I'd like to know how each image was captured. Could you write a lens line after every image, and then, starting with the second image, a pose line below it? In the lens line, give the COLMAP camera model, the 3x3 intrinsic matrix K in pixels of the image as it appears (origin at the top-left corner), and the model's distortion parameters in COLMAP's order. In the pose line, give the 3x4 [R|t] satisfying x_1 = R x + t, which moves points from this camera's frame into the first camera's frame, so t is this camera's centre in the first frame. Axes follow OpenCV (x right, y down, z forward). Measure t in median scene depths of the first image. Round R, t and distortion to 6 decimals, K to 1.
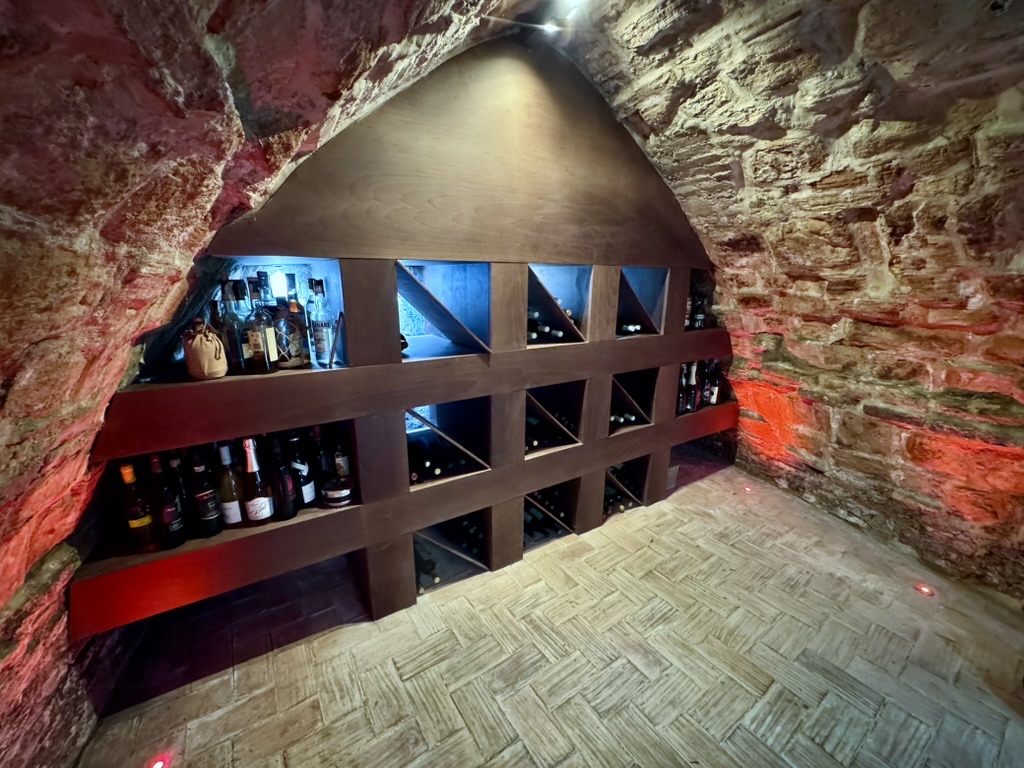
lens RADIAL K [[408.9, 0, 511.1], [0, 408.9, 384.1], [0, 0, 1]] dist [0.000131, 0.000543]
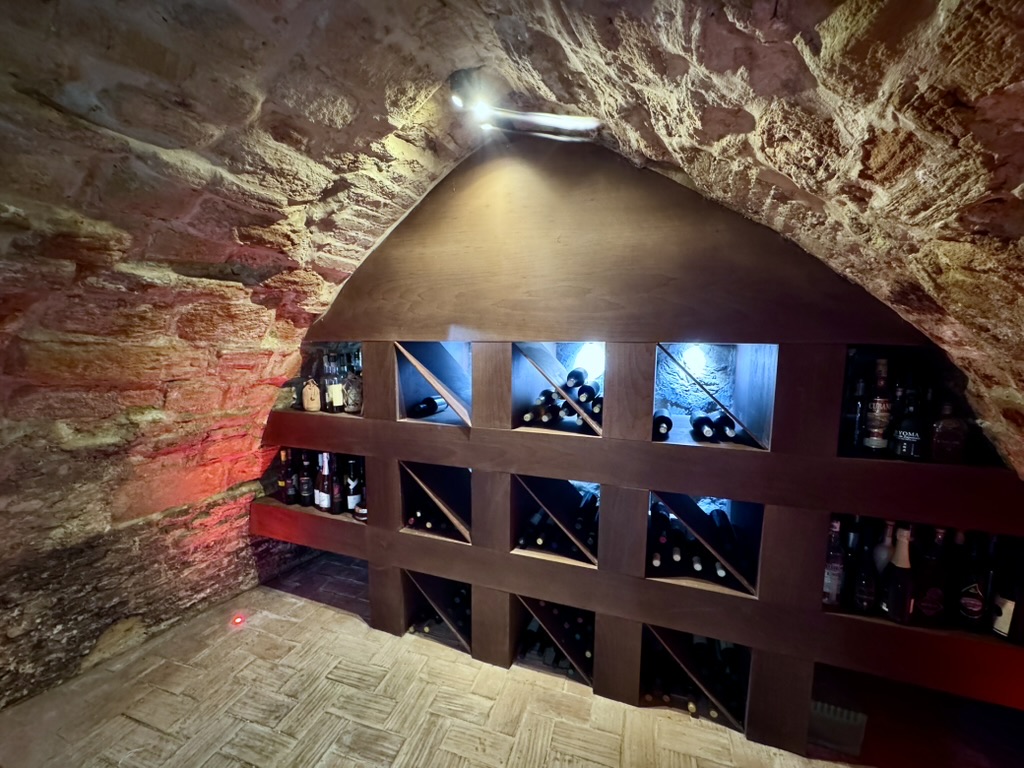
lens RADIAL K [[408.9, 0, 516.2], [0, 408.9, 386.0], [0, 0, 1]] dist [0.000131, 0.000543]
pose [[0.613363, 0.083707, -0.785353, 0.849247], [-0.202469, 0.977804, -0.053909, -0.150621], [0.763408, 0.192076, 0.616696, 0.449937]]
